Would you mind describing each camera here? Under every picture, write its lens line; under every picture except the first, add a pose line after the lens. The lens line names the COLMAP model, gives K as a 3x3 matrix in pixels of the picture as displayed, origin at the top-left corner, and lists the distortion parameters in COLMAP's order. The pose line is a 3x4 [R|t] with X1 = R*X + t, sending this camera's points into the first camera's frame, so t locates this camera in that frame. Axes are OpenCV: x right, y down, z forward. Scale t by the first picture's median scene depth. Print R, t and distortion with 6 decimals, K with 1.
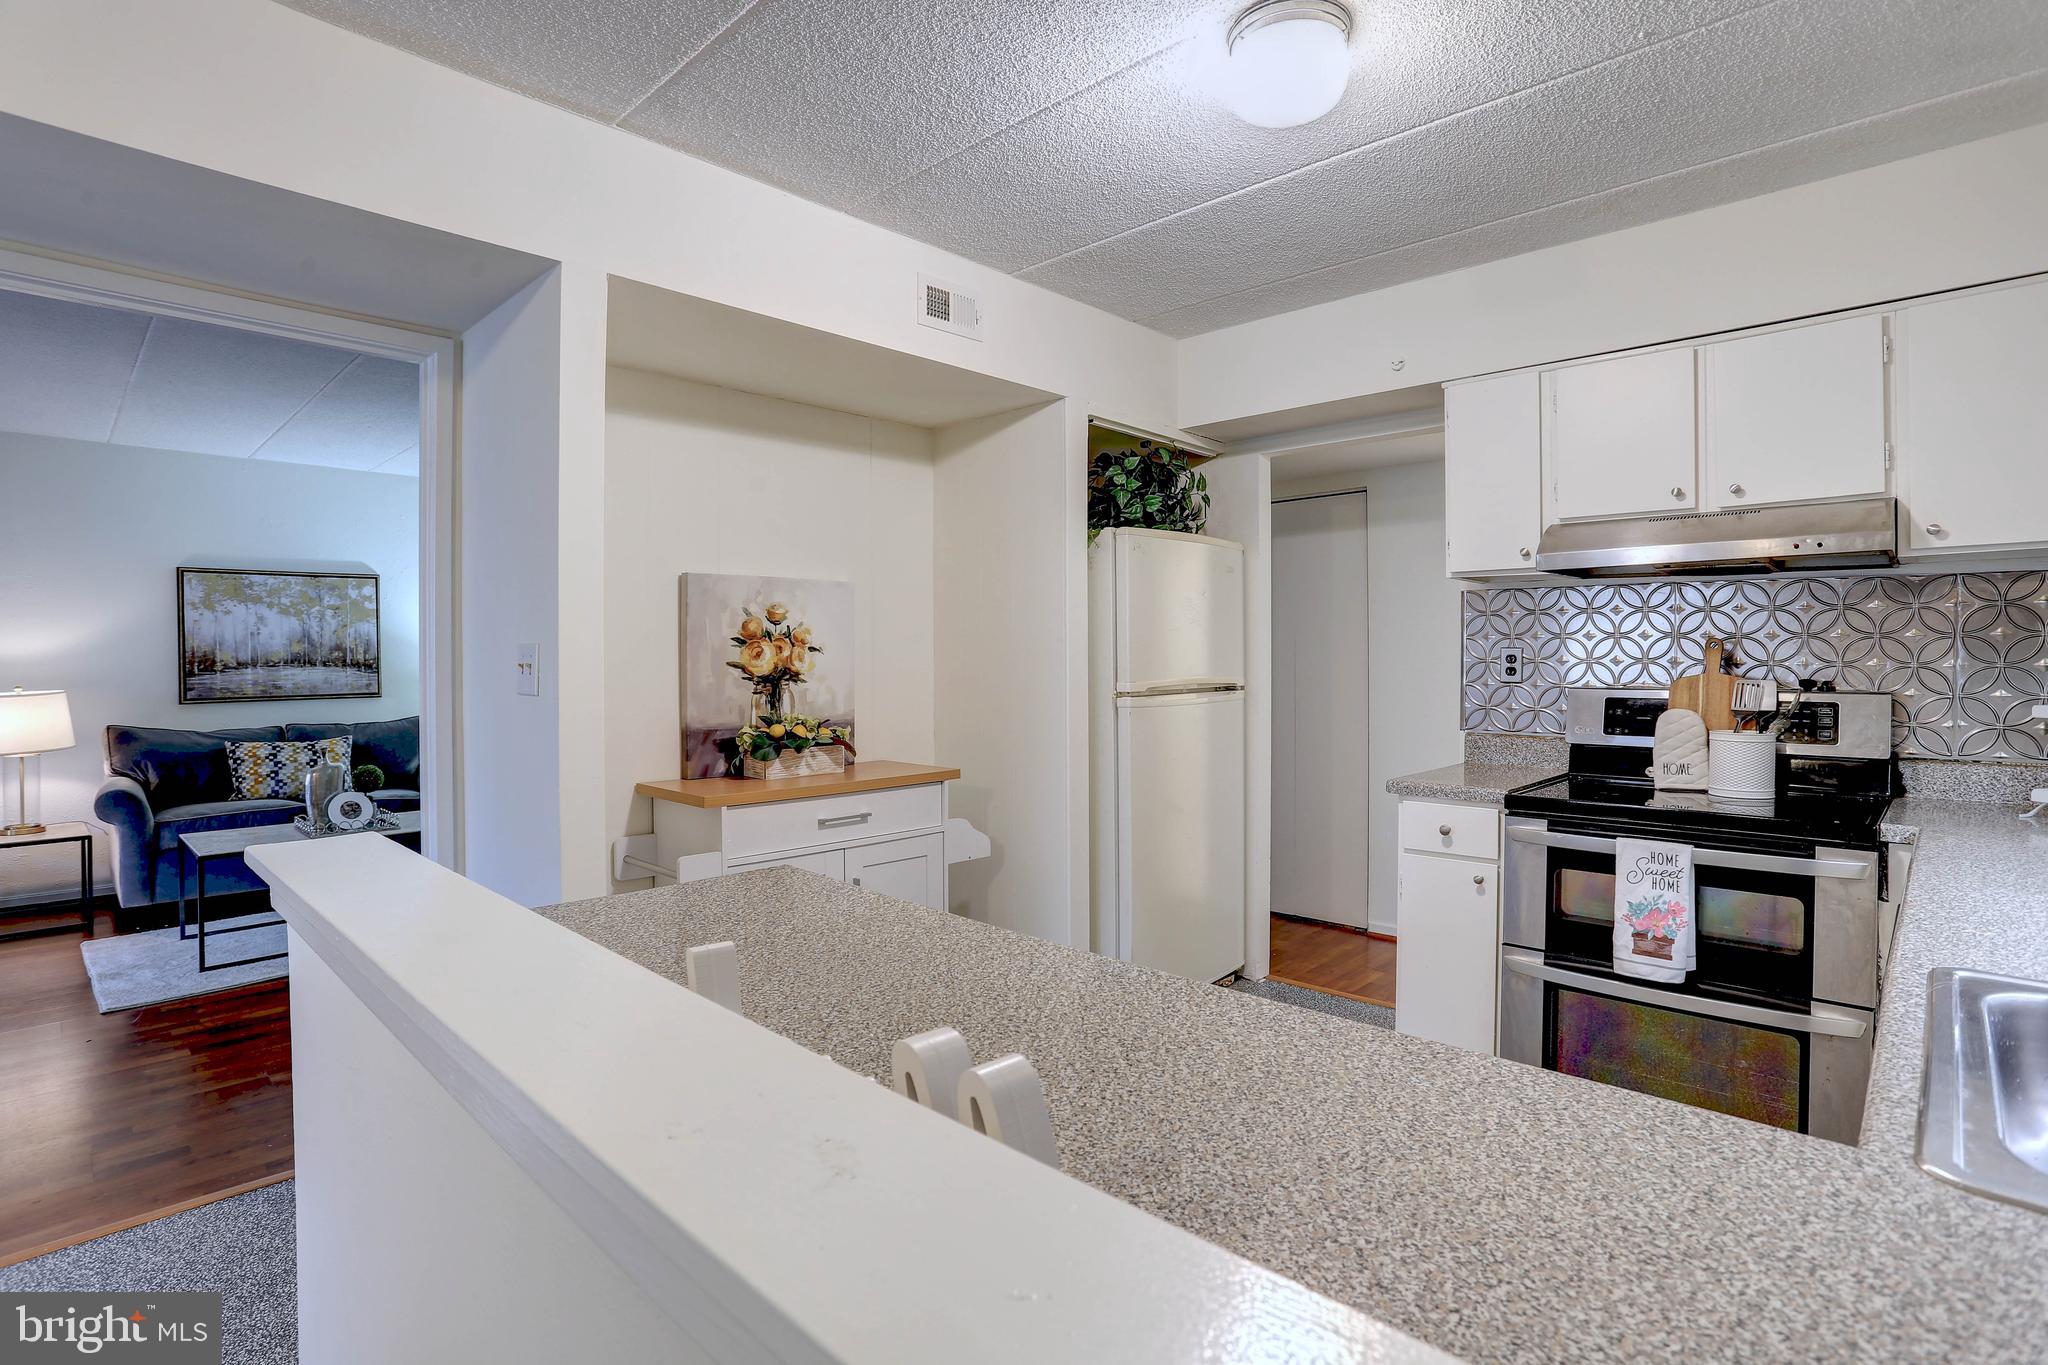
lens RADIAL K [[1002.1, 0, 1027.2], [0, 1002.1, 663.8], [0, 0, 1]] dist [-0.016948, 0.001865]
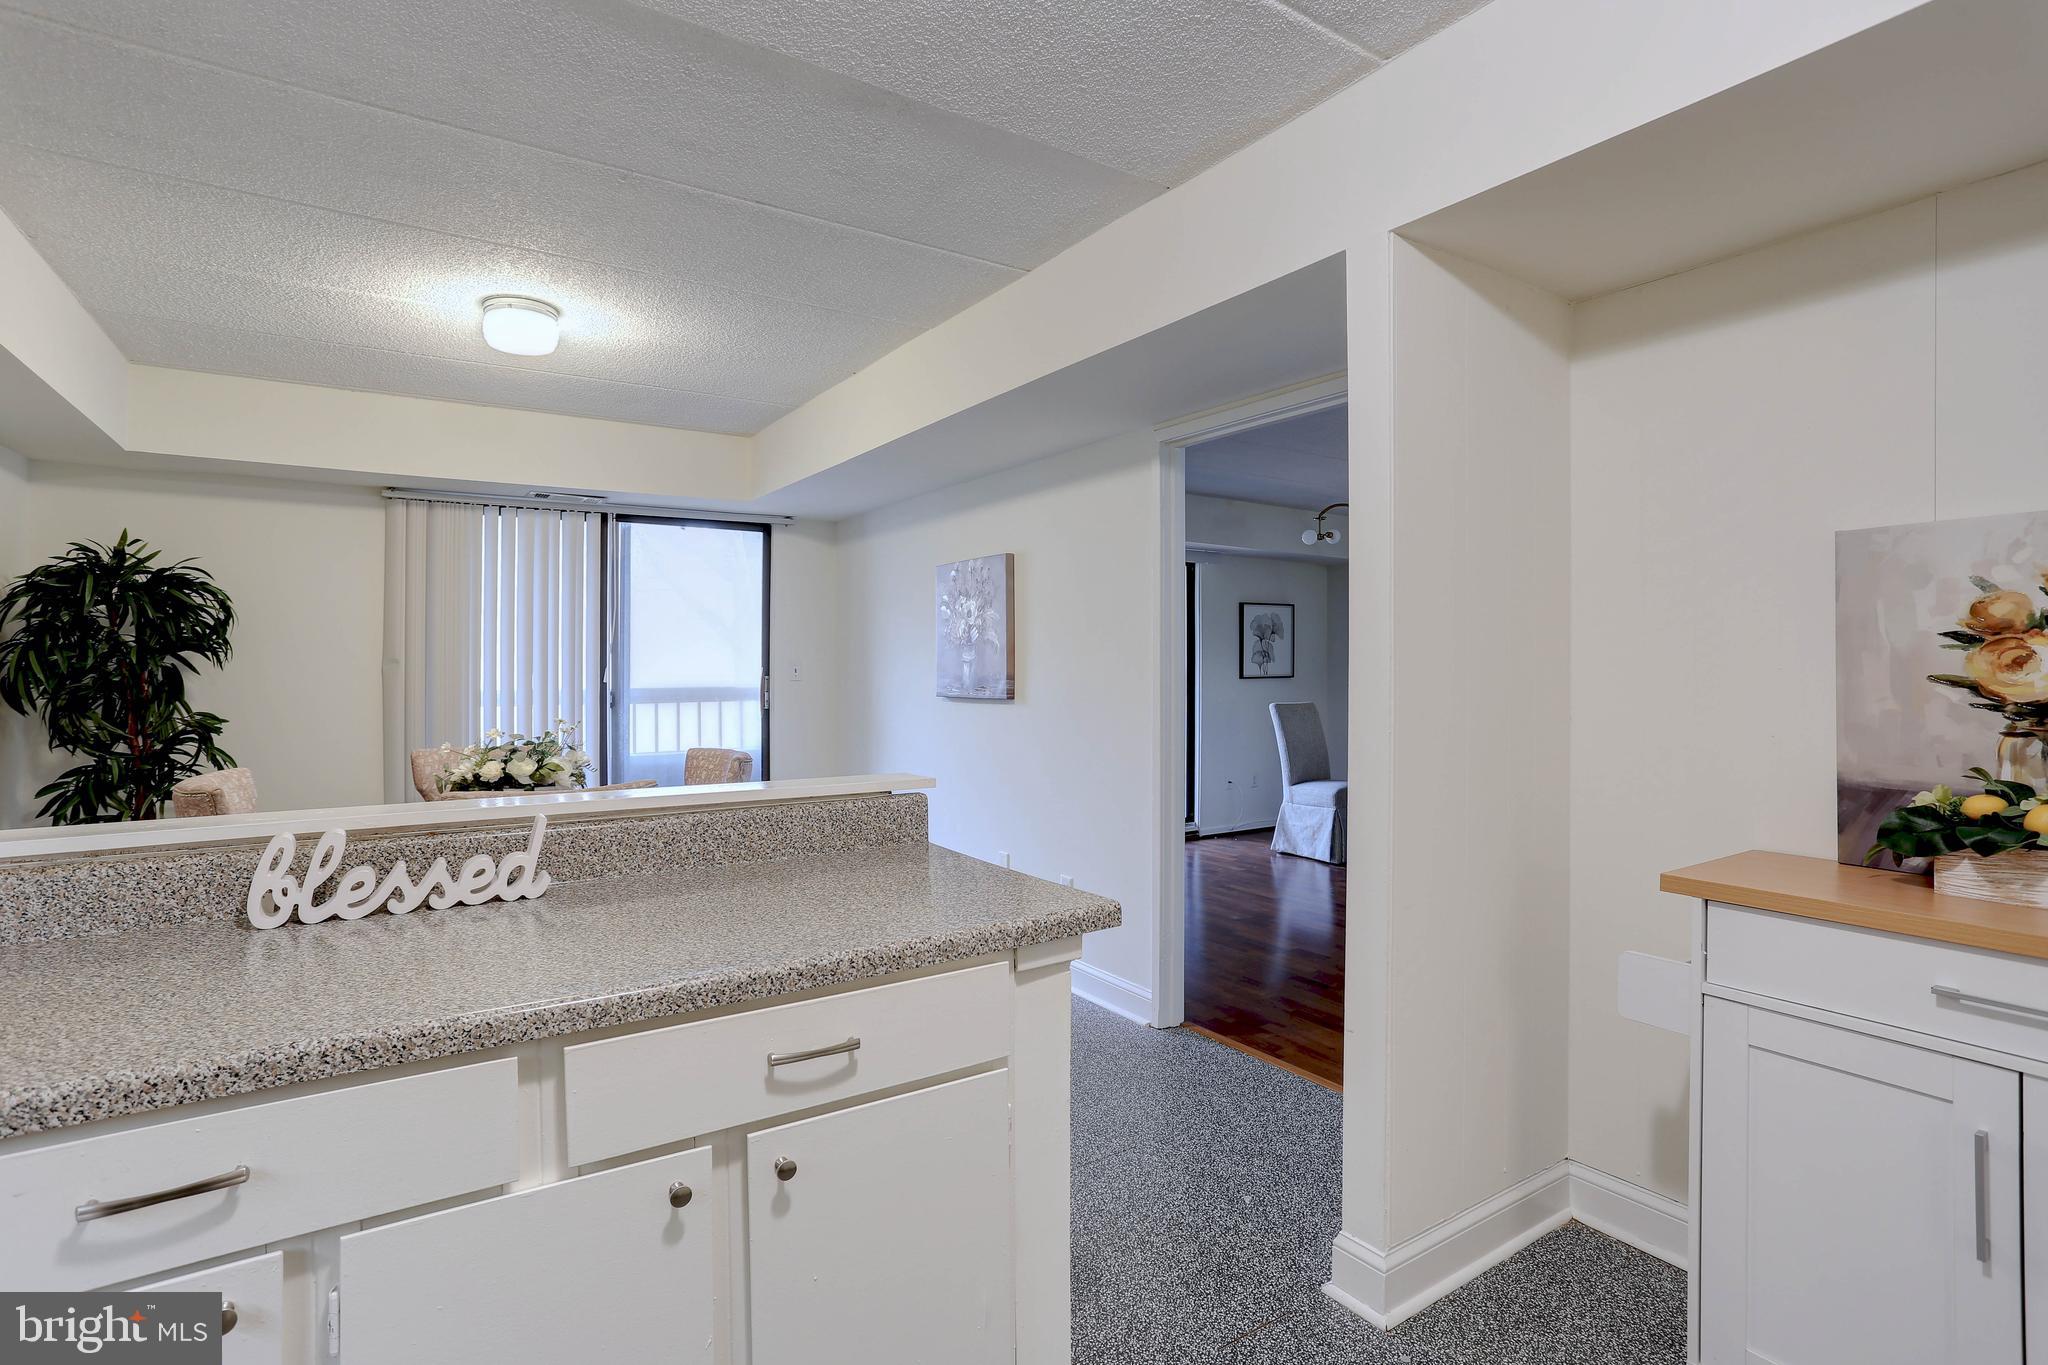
lens RADIAL K [[1002.1, 0, 1027.2], [0, 1002.1, 663.8], [0, 0, 1]] dist [-0.016948, 0.001865]
pose [[-0.215700, -0.000649, -0.976460, 0.356166], [-0.009094, 0.999958, 0.001344, -0.004388], [0.976417, 0.009170, -0.215696, 0.613752]]
